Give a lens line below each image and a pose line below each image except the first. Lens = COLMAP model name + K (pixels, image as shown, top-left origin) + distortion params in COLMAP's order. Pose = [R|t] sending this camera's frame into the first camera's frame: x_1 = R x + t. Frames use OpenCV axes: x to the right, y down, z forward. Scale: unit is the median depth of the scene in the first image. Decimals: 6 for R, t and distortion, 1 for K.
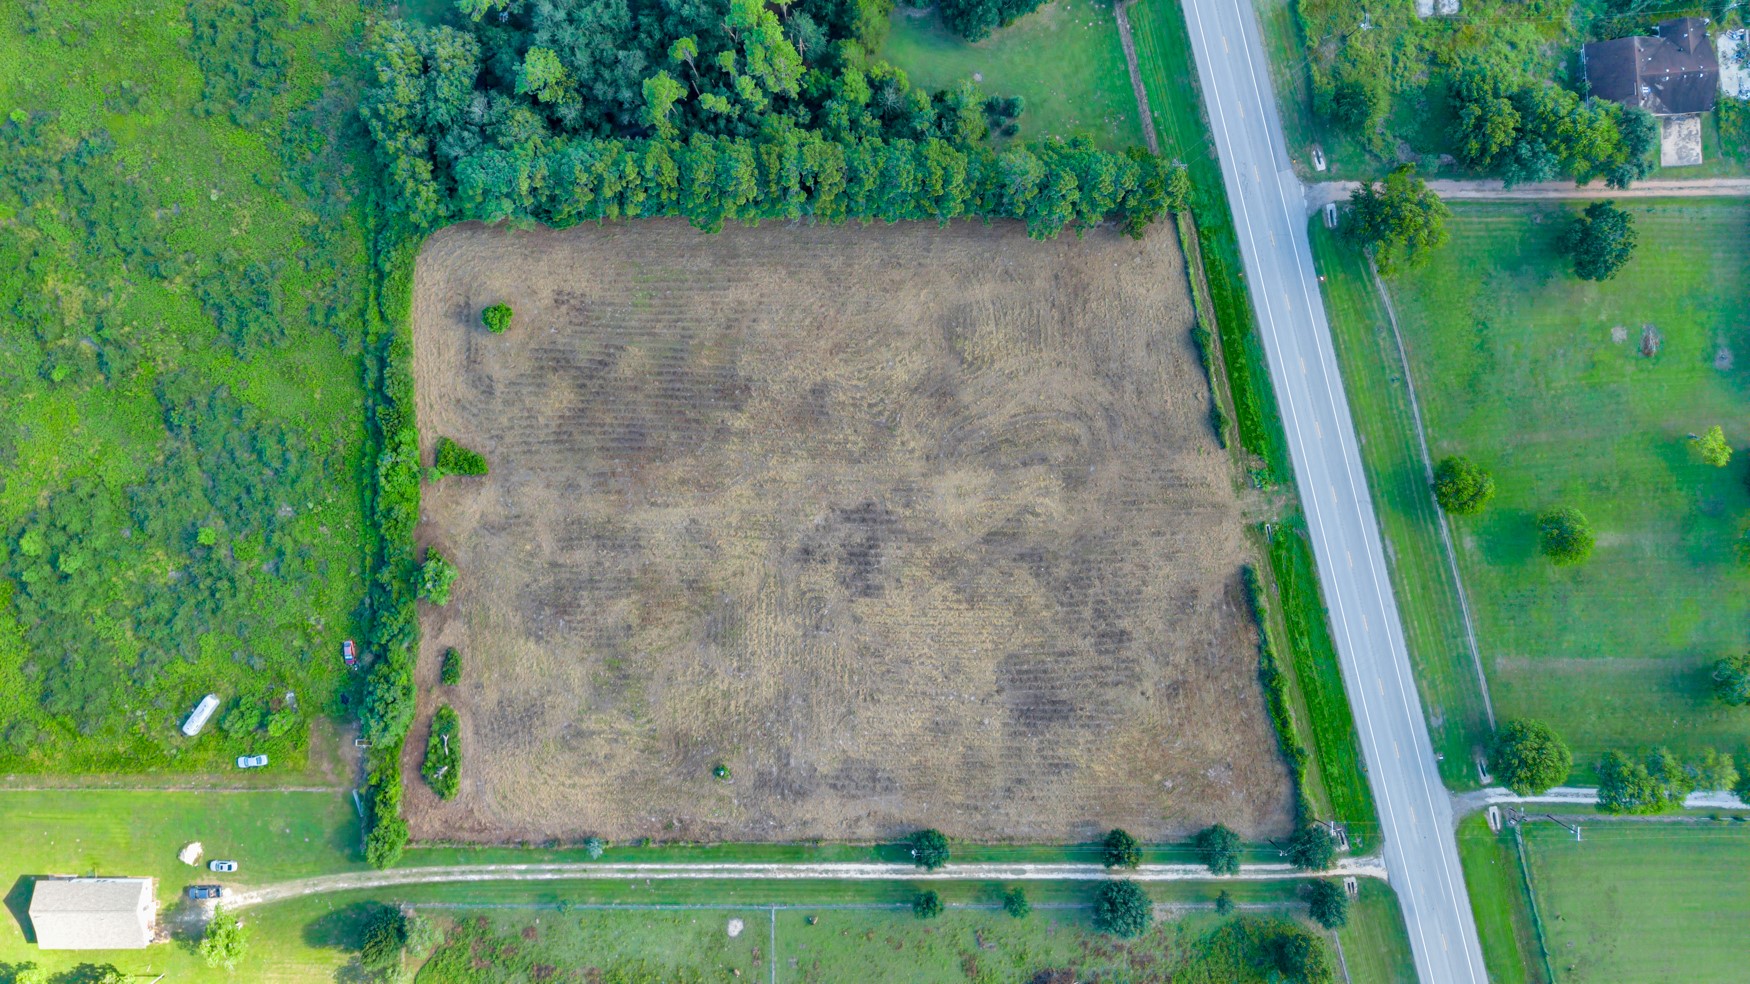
lens RADIAL K [[1176.2, 0, 875.2], [0, 1176.2, 476.4], [0, 0, 1]] dist [0.010347, -0.005154]
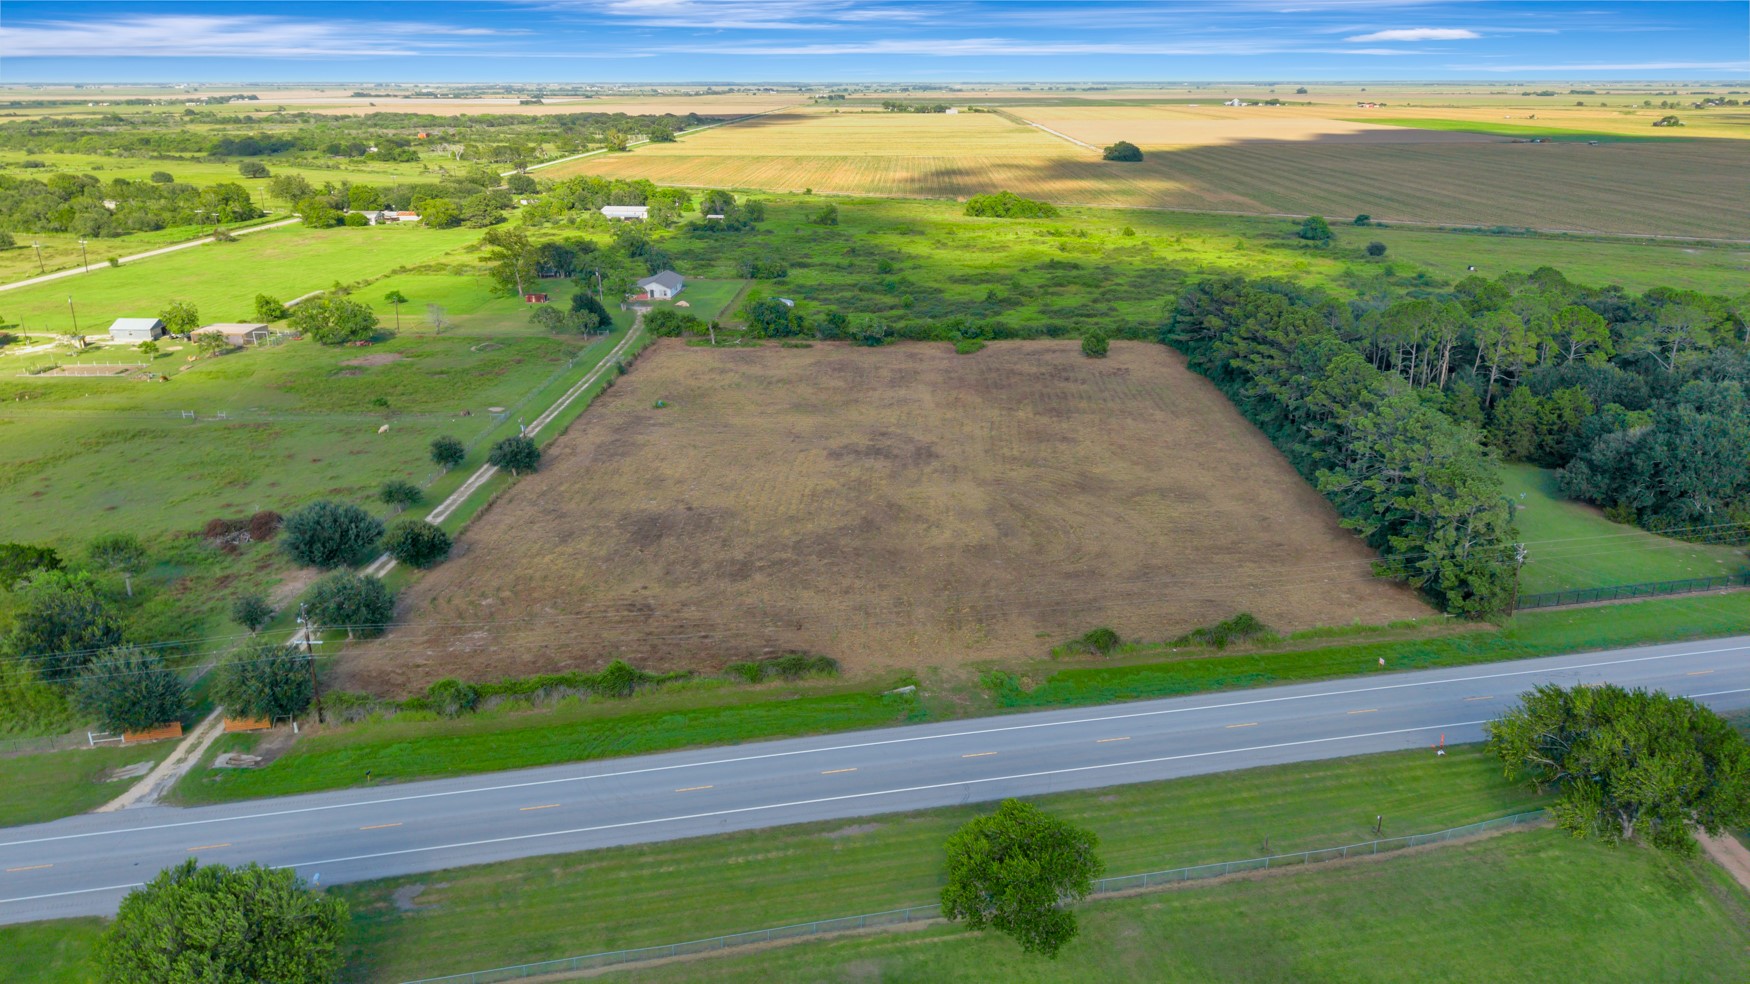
lens RADIAL K [[1160.8, 0, 877.7], [0, 1160.8, 490.5], [0, 0, 1]] dist [0.044511, -0.056104]
pose [[-0.028750, 0.331654, -0.942963, 0.789112], [-0.999446, 0.006261, 0.032675, 0.039981], [0.016741, 0.943380, 0.331290, 0.749253]]
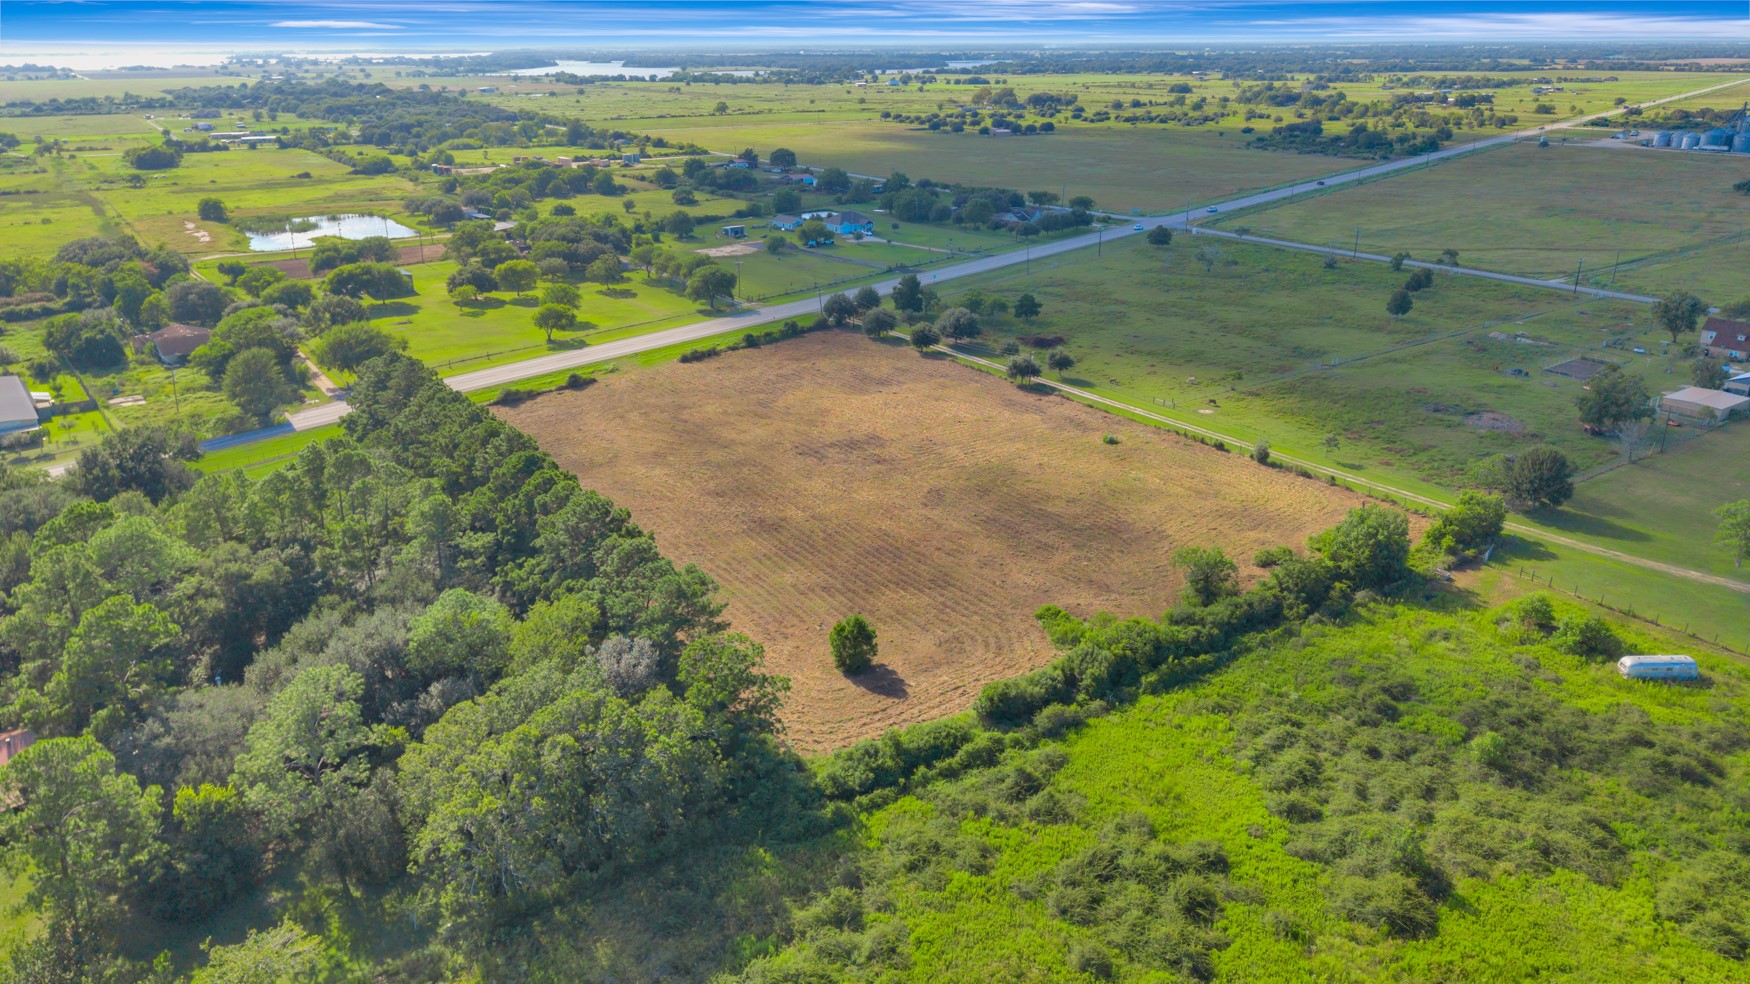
lens RADIAL K [[1176.2, 0, 875.2], [0, 1176.2, 476.4], [0, 0, 1]] dist [0.010347, -0.005154]
pose [[-0.570220, -0.285364, 0.770336, -0.778190], [0.821462, -0.189955, 0.537697, -0.439989], [-0.007110, 0.939406, 0.342732, 0.693157]]
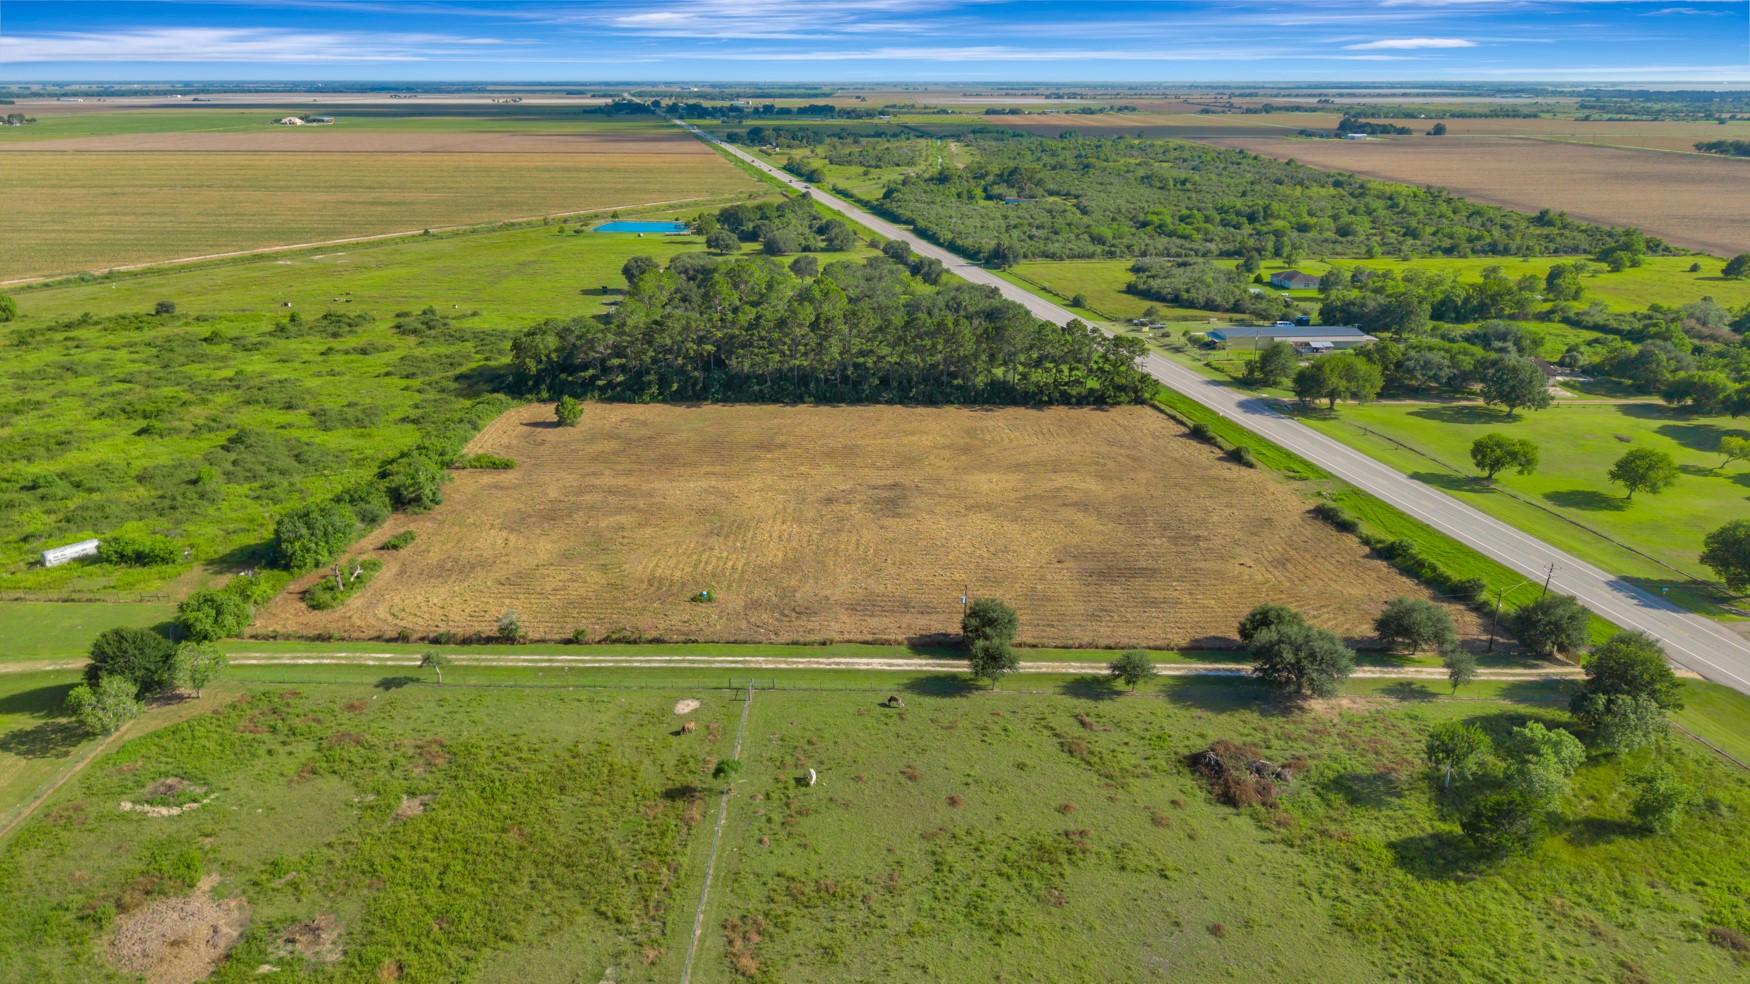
lens RADIAL K [[1136.8, 0, 855.8], [0, 1136.8, 492.3], [0, 0, 1]] dist [0.018383, -0.002866]
pose [[0.999588, 0.006984, -0.027835, -0.013620], [-0.028510, 0.352405, -0.935413, 0.899513], [0.003276, 0.935821, 0.352459, 0.680439]]
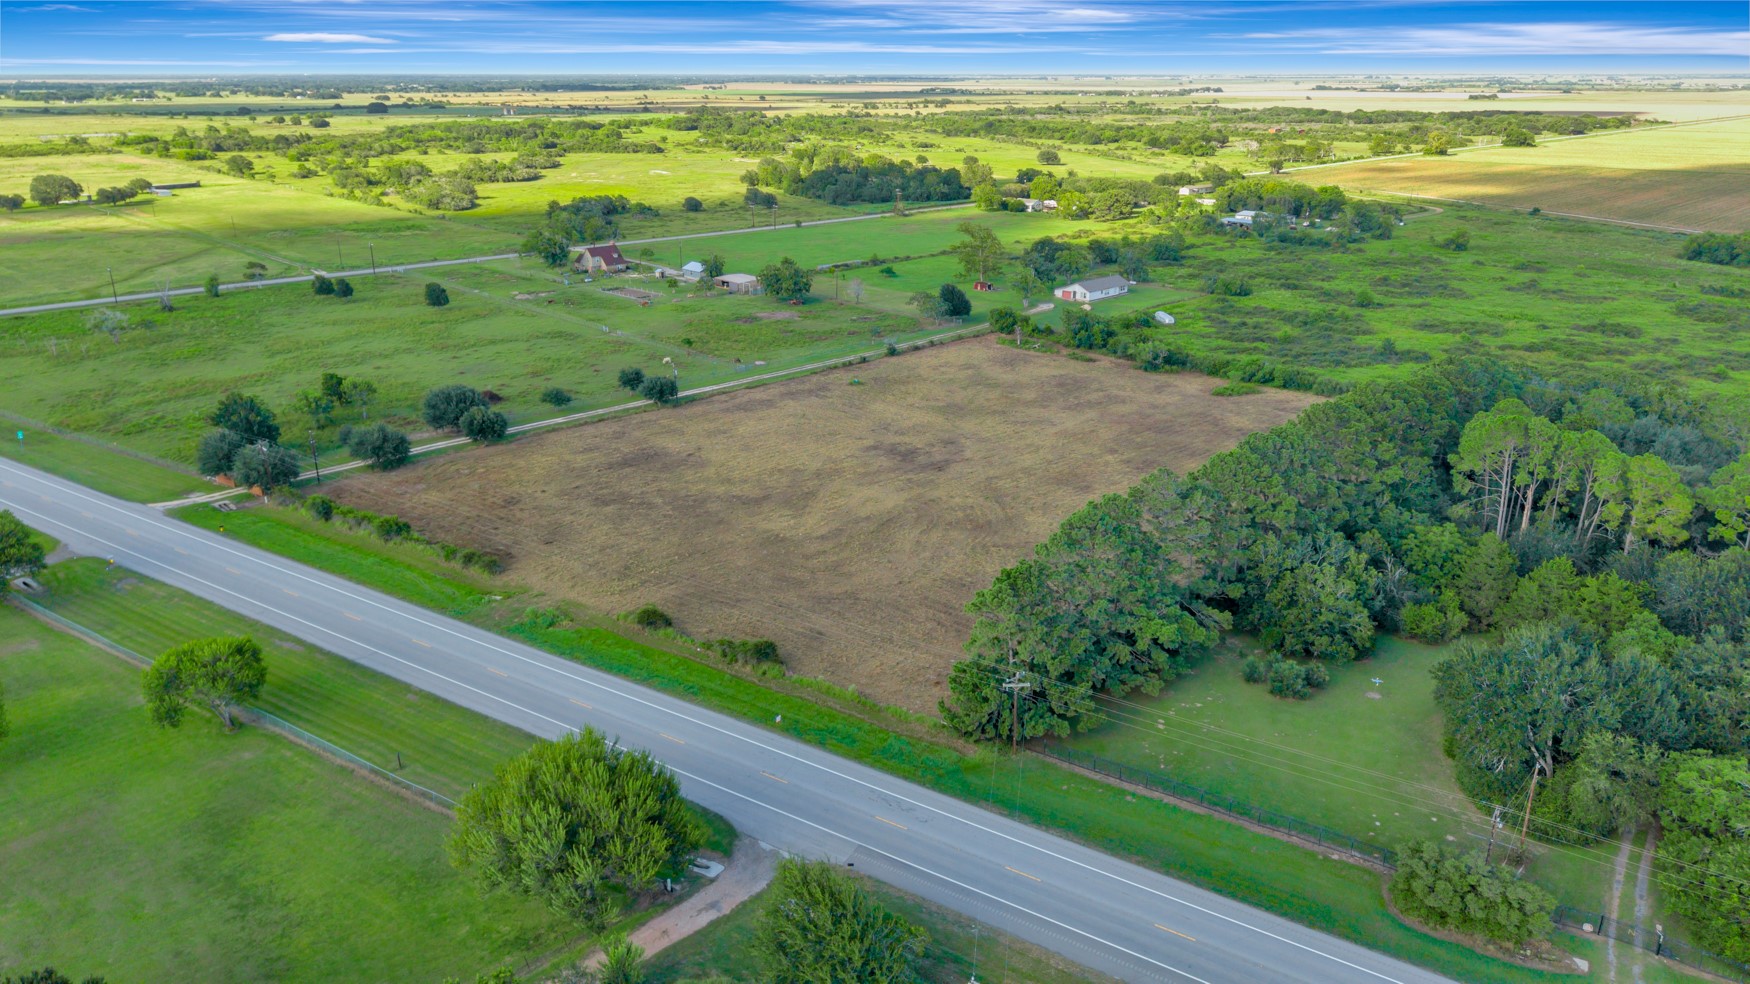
lens RADIAL K [[1176.2, 0, 875.2], [0, 1176.2, 476.4], [0, 0, 1]] dist [0.010347, -0.005154]
pose [[-0.719891, 0.225392, -0.656472, 0.597186], [-0.694011, -0.219723, 0.685617, -0.534675], [0.010290, 0.949168, 0.314601, 0.735041]]
